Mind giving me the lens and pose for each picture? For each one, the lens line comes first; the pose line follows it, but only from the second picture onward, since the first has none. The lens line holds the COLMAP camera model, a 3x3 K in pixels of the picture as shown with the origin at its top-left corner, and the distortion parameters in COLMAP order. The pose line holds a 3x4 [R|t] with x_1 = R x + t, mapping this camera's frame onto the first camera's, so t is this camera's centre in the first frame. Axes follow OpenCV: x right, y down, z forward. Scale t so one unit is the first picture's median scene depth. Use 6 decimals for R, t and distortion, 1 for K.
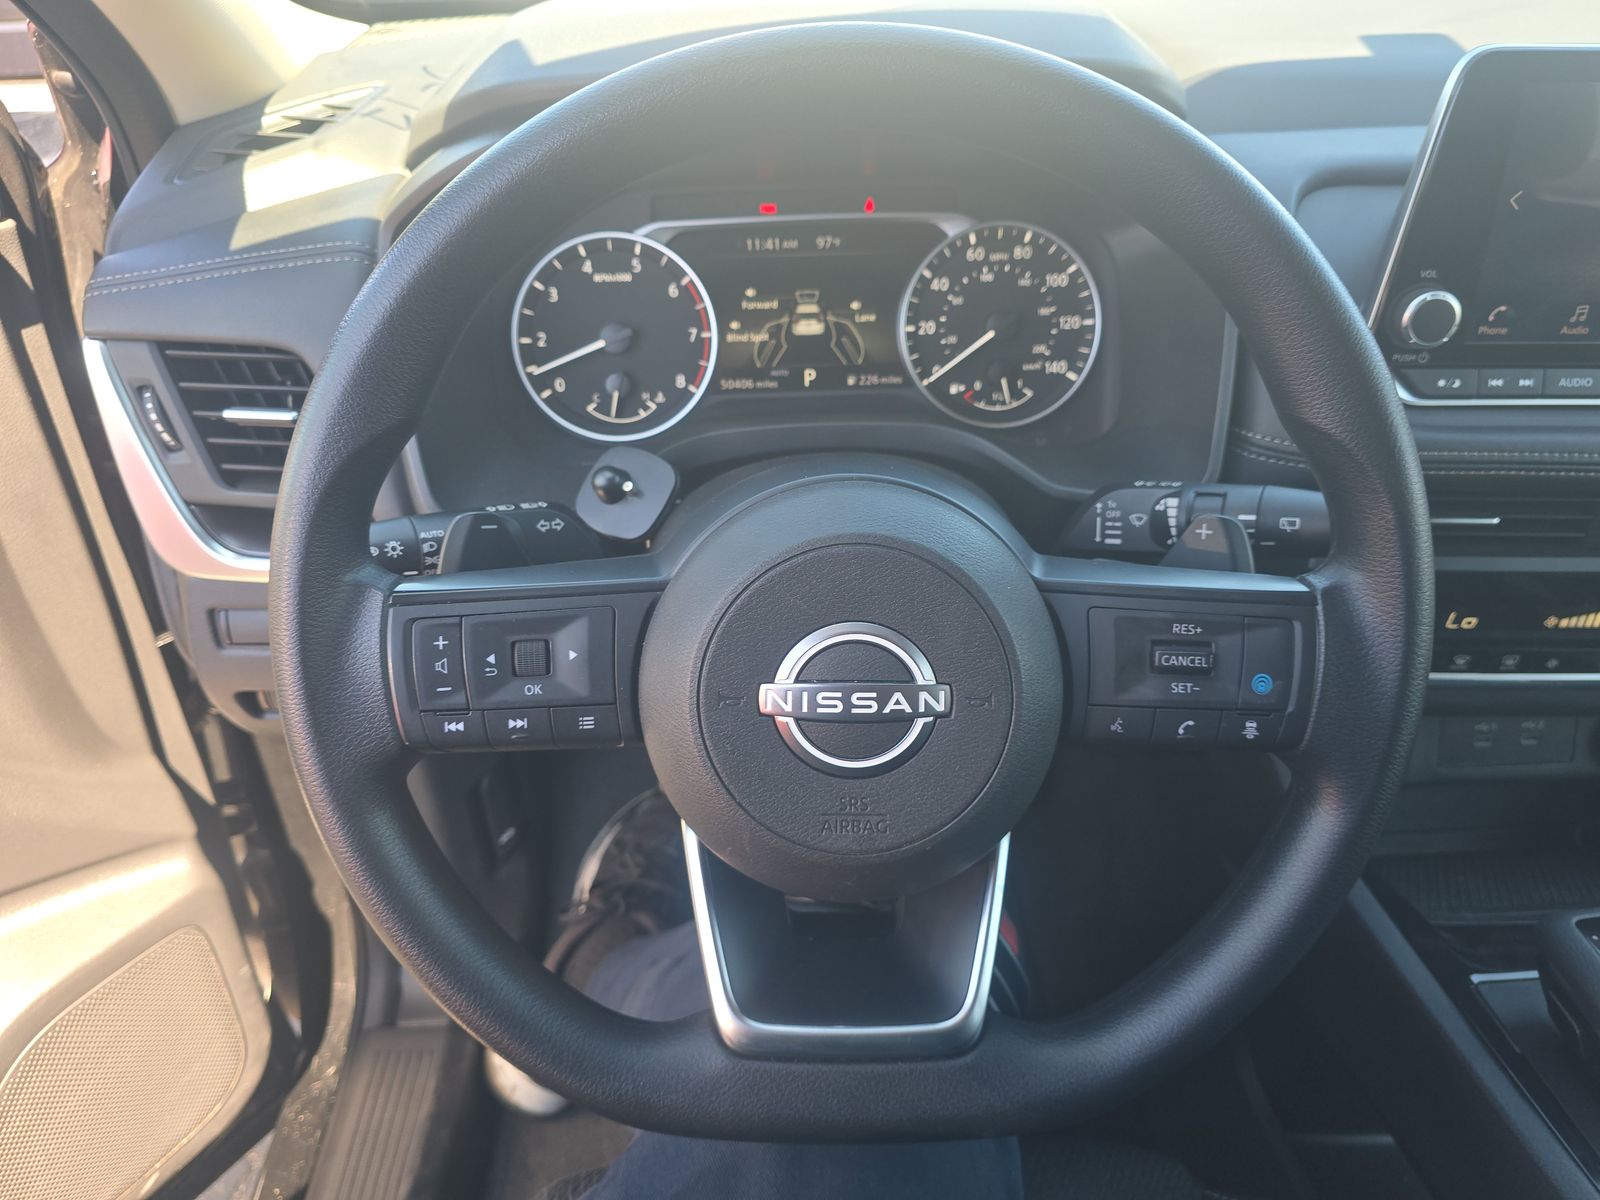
lens RADIAL K [[1059.1, 0, 809.0], [0, 1059.1, 582.9], [0, 0, 1]] dist [0.037981, -0.036387]
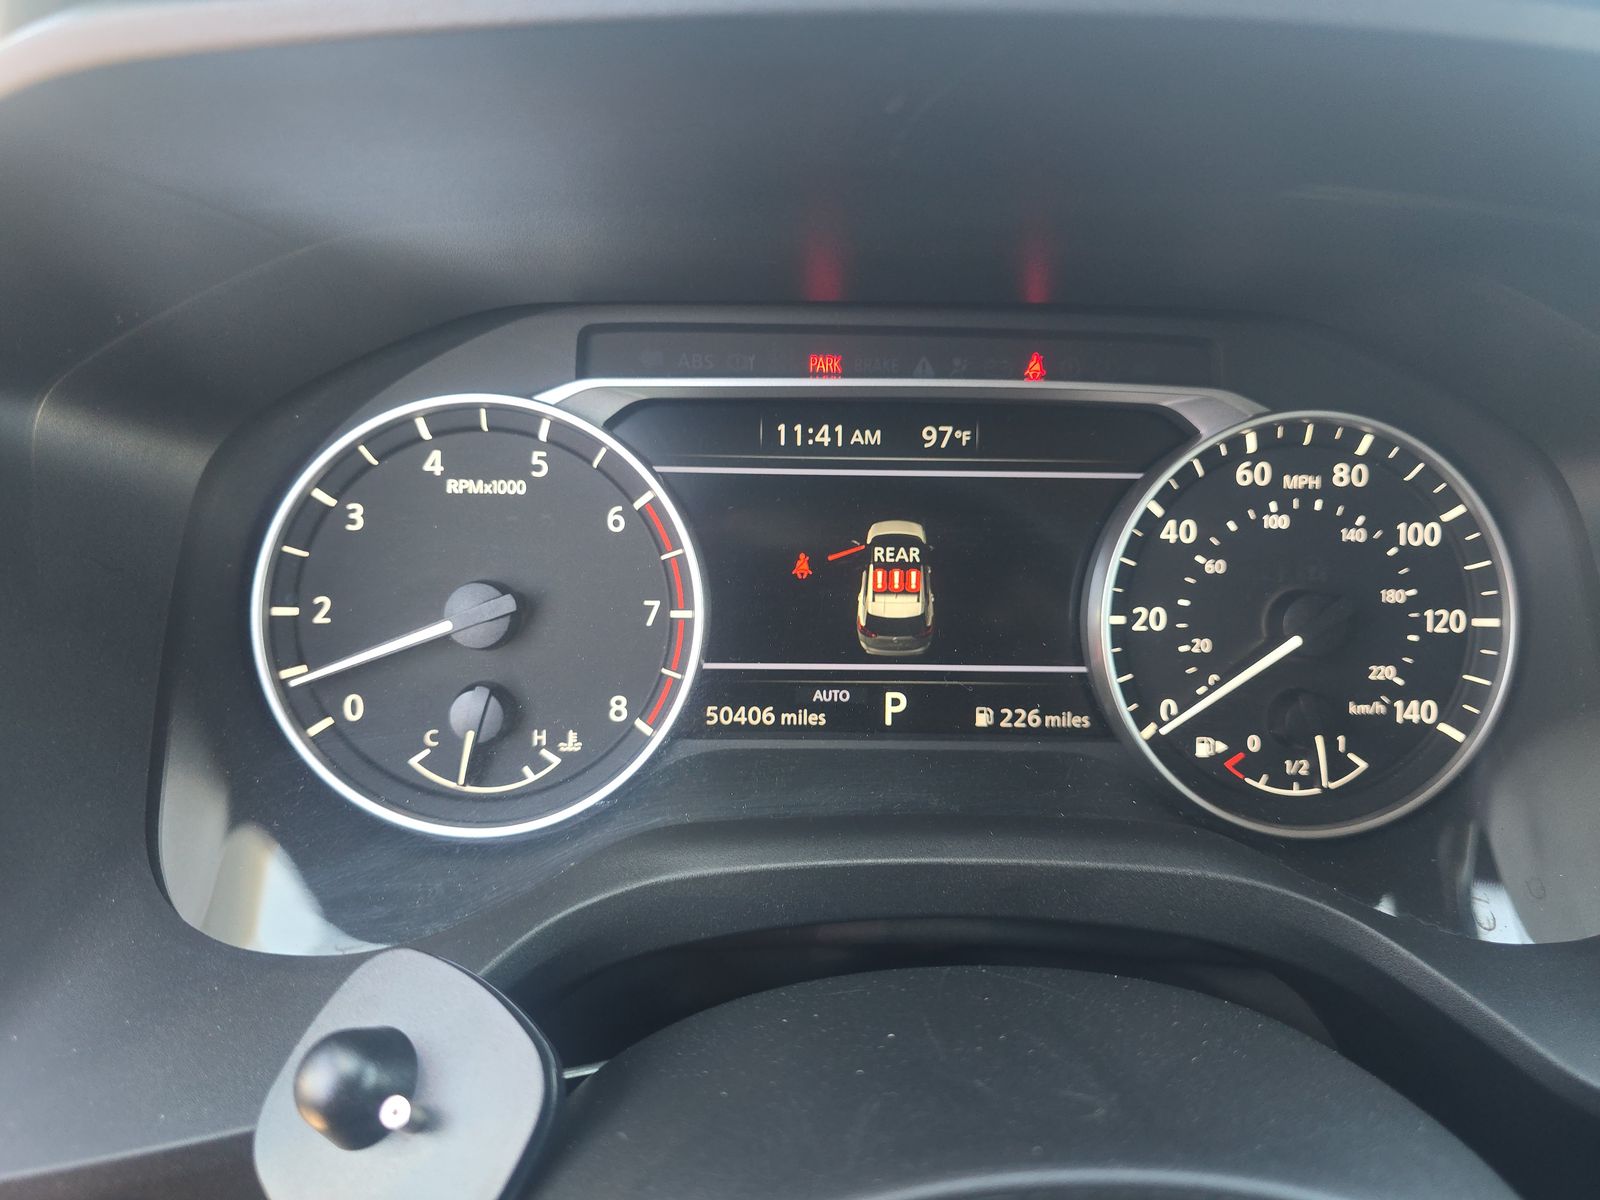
lens RADIAL K [[1059.1, 0, 790.1], [0, 1059.1, 590.7], [0, 0, 1]] dist [0.037981, -0.036387]
pose [[0.998904, 0.046485, -0.005552, -0.046882], [-0.046704, 0.981322, -0.186616, -0.158319], [-0.003227, 0.186670, 0.982417, 0.539143]]
